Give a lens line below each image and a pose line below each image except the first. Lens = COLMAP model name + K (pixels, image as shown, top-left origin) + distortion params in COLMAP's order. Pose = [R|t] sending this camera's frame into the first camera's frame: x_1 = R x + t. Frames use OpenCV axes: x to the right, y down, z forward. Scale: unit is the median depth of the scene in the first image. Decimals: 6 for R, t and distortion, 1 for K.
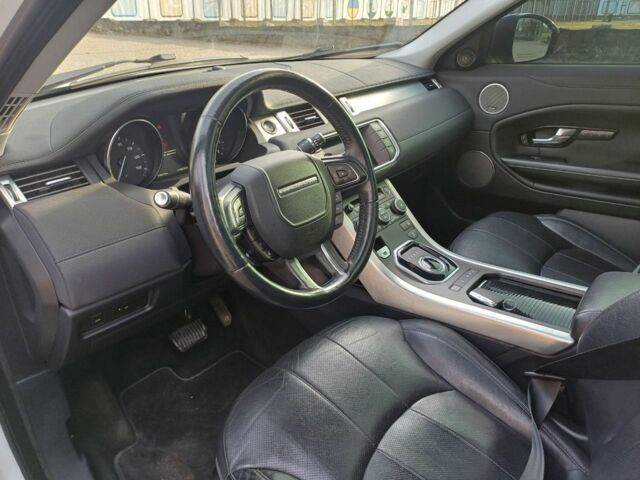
lens RADIAL K [[465.7, 0, 320.0], [0, 465.7, 240.0], [0, 0, 1]] dist [0.048697, -0.000575]
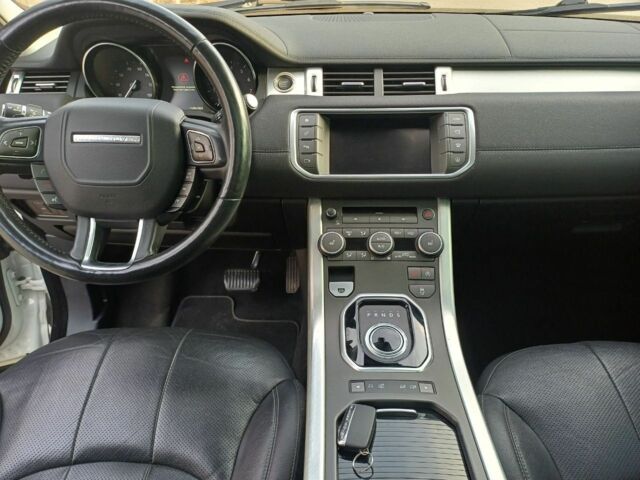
lens RADIAL K [[465.7, 0, 320.0], [0, 465.7, 240.0], [0, 0, 1]] dist [0.048697, -0.000575]
pose [[0.634021, 0.399632, -0.662051, 0.554947], [-0.352040, 0.911421, 0.213023, -0.180186], [0.688538, 0.098007, 0.718547, 0.464793]]
